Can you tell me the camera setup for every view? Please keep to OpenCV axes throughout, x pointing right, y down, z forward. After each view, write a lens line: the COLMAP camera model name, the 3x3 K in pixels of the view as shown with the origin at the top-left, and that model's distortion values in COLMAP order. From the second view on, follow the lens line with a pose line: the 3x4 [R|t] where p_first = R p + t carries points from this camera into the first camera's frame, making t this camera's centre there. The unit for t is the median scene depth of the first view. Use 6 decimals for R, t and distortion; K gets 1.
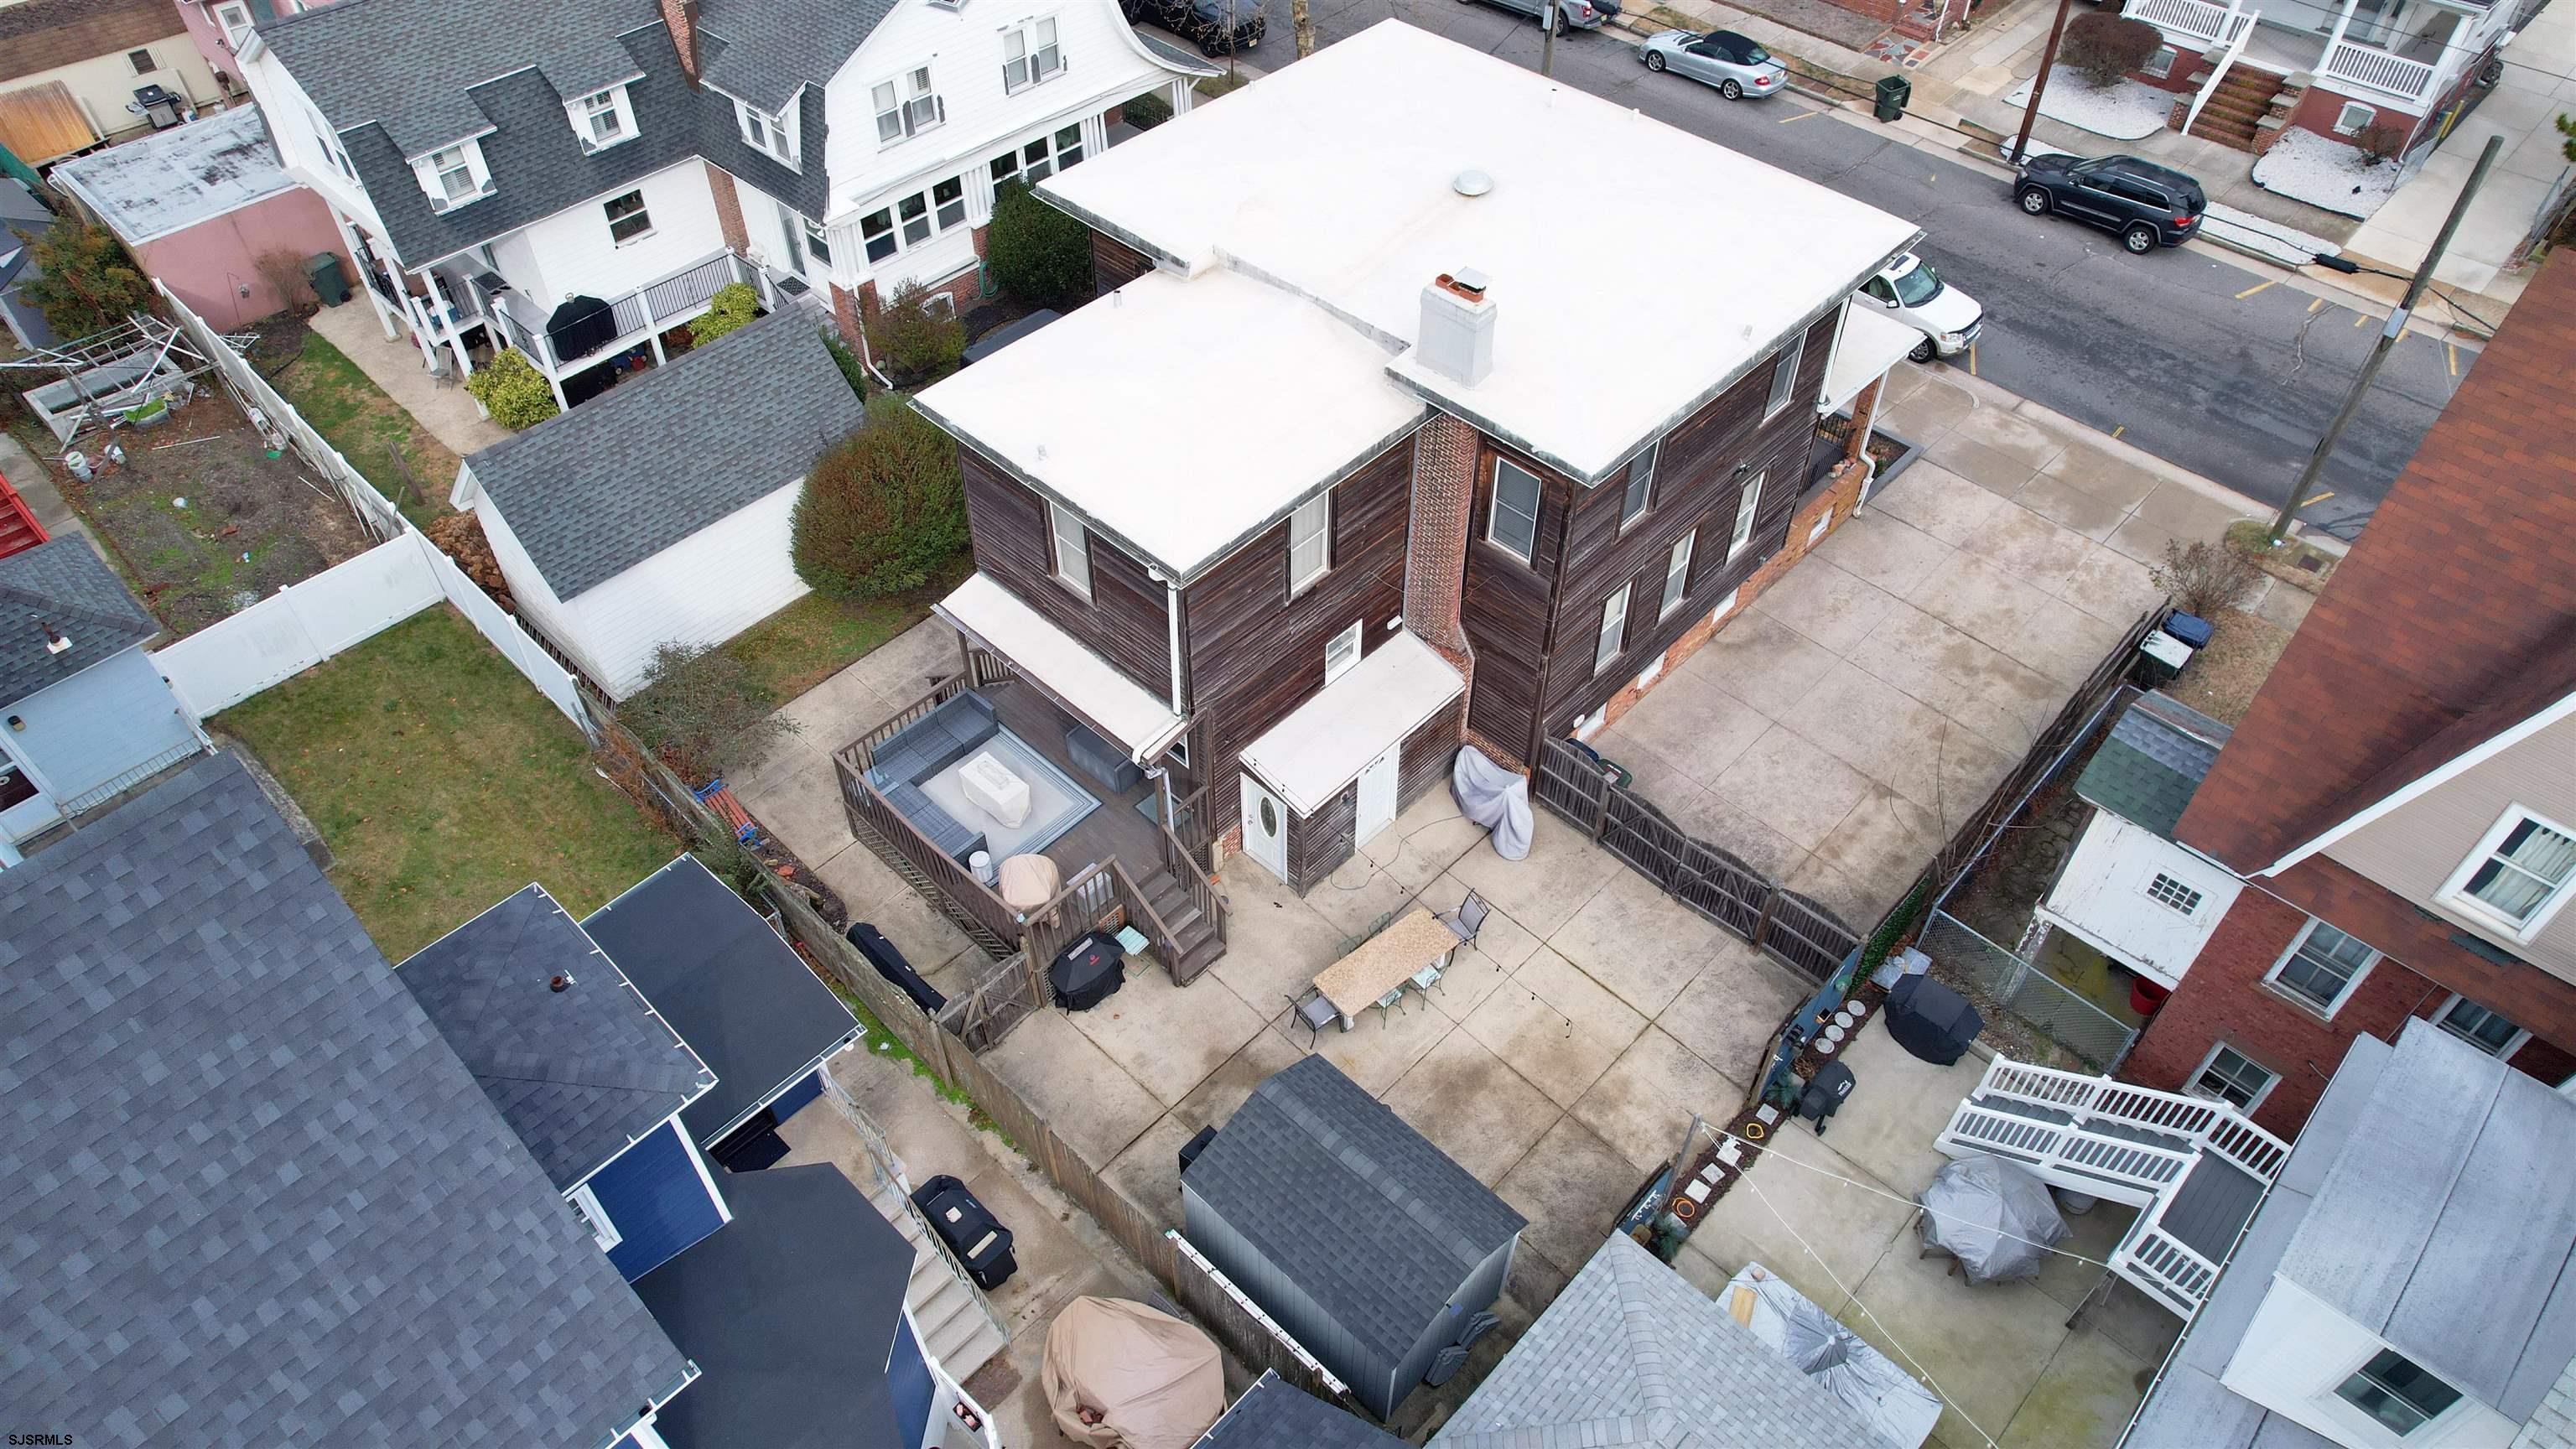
lens RADIAL K [[1644.5, 0, 1293.5], [0, 1644.5, 721.9], [0, 0, 1]] dist [-0.076216, 0.067761]
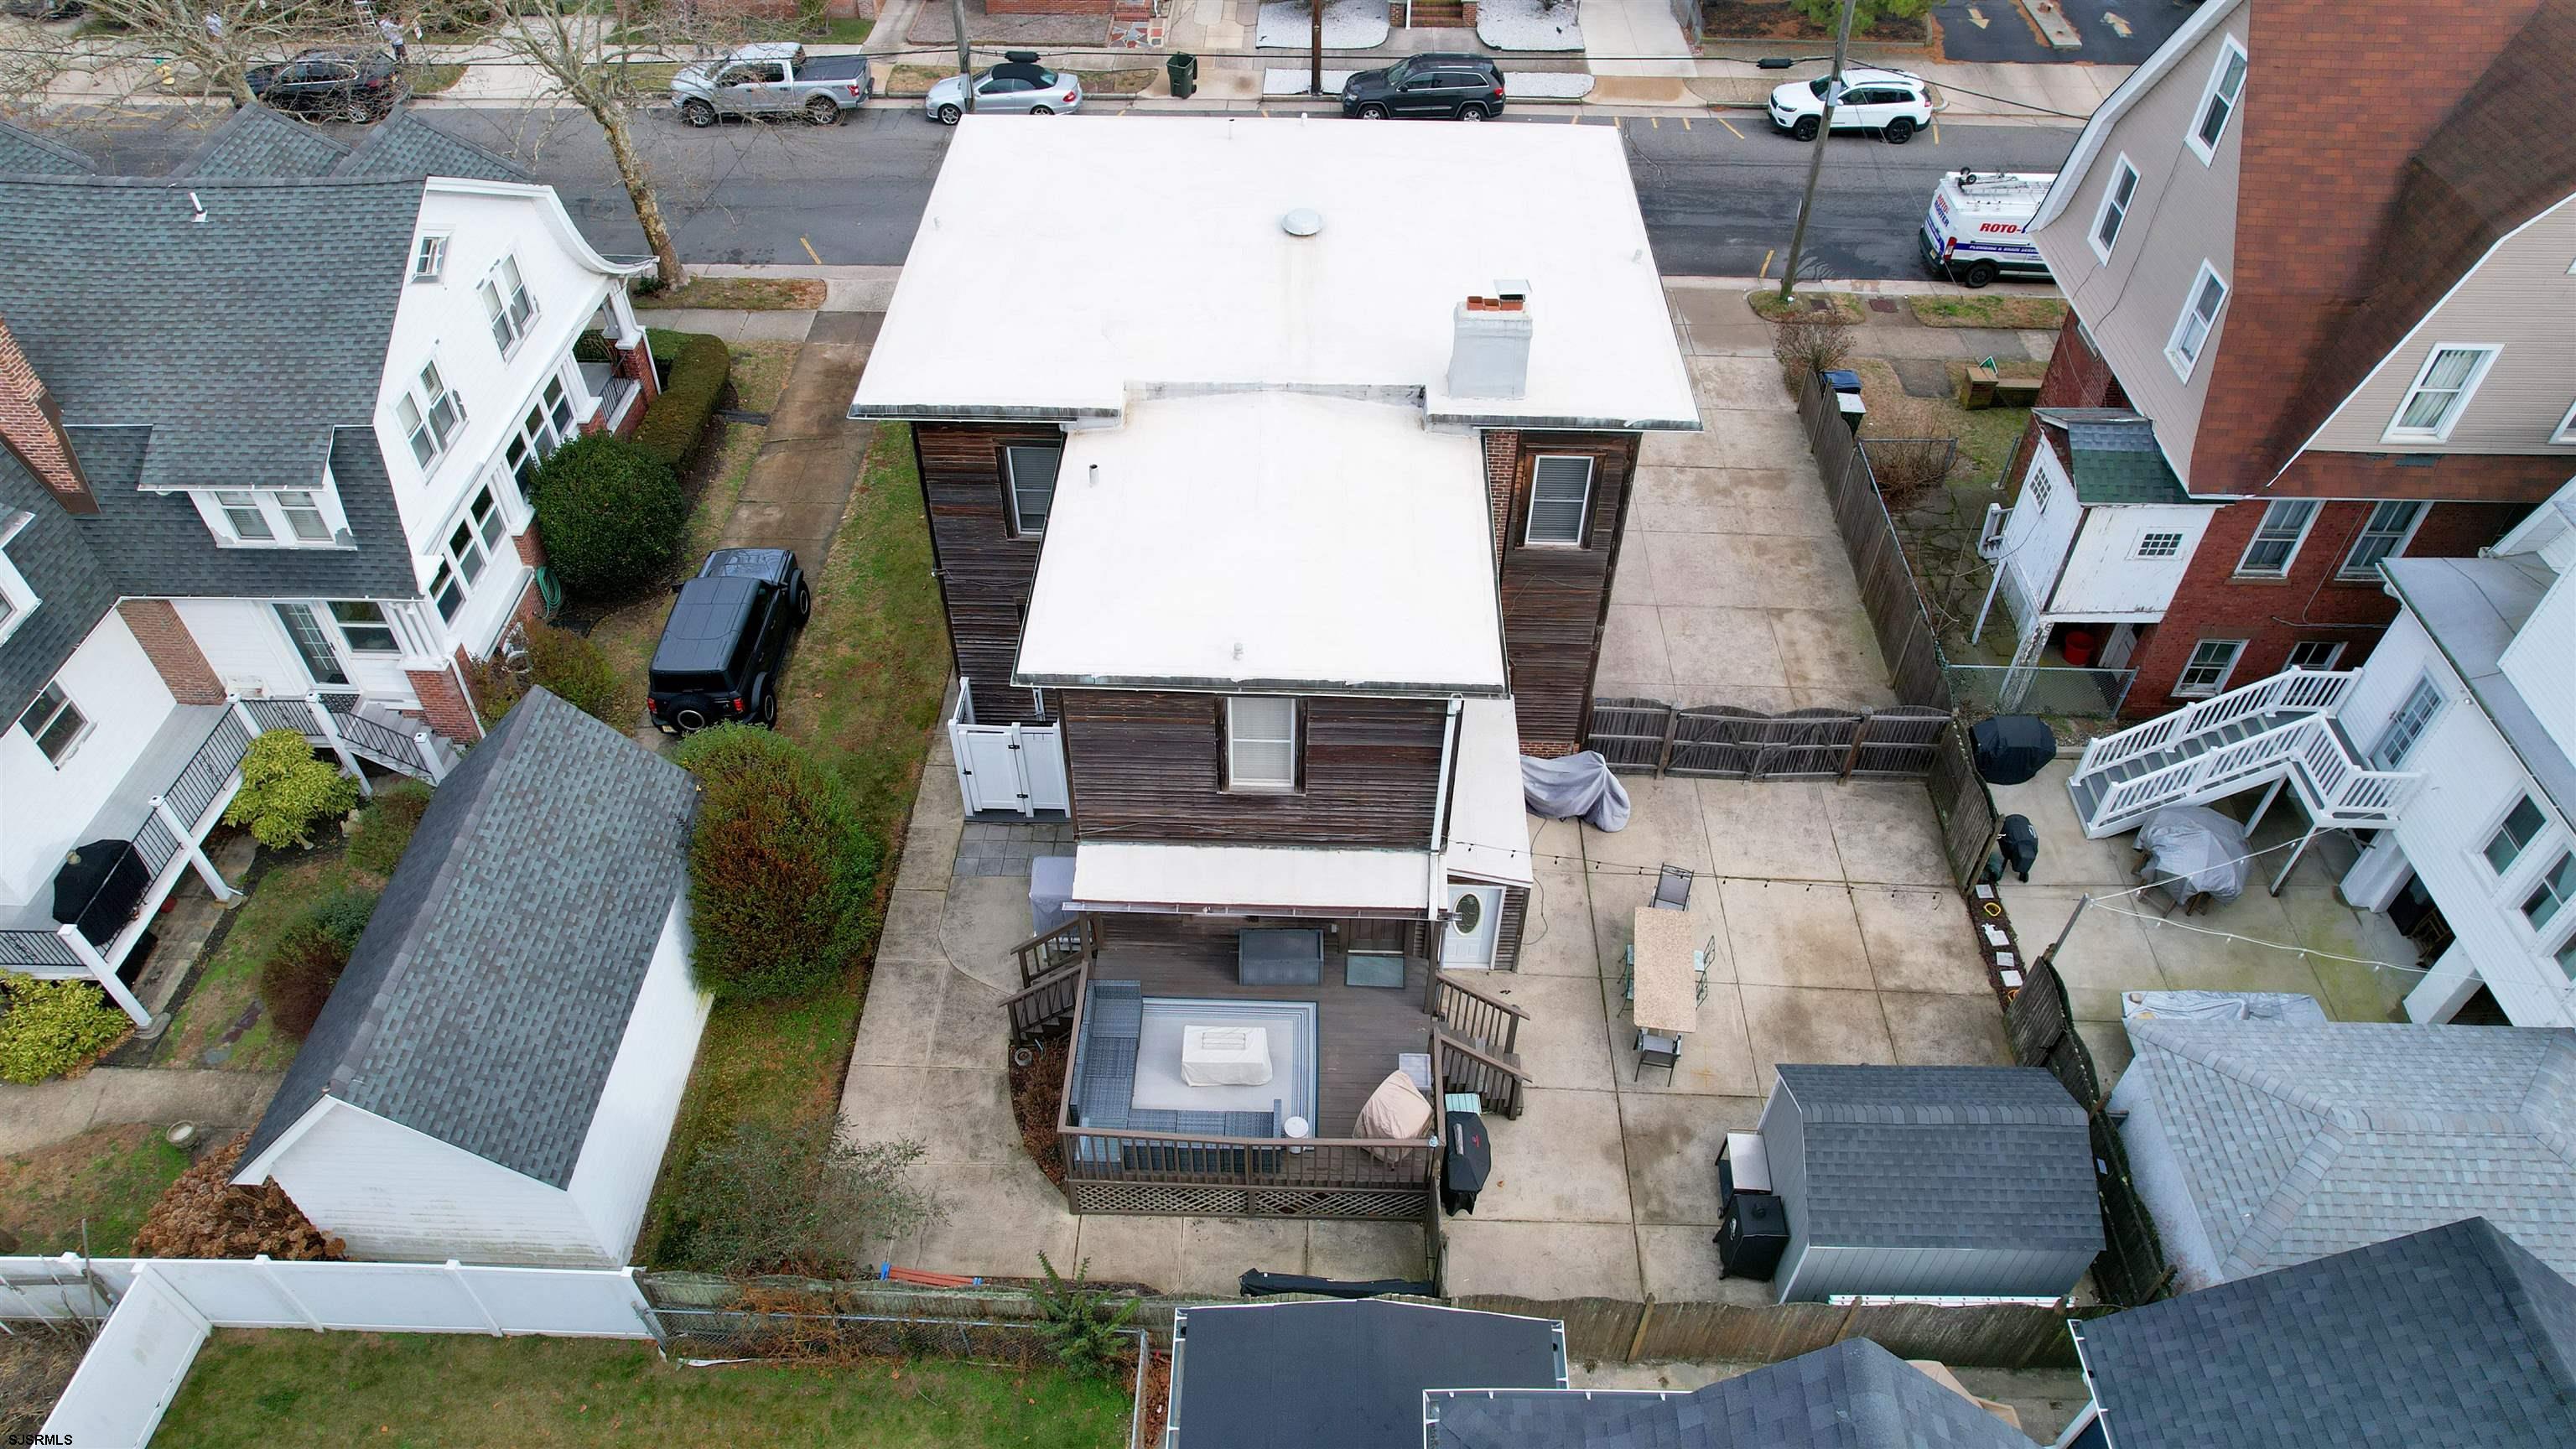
lens RADIAL K [[1644.5, 0, 1293.5], [0, 1644.5, 721.9], [0, 0, 1]] dist [-0.076216, 0.067761]
pose [[0.742176, -0.468096, 0.479647, -0.484565], [0.481182, 0.870331, 0.104821, -0.181784], [-0.466518, 0.153002, 0.871178, 0.226723]]
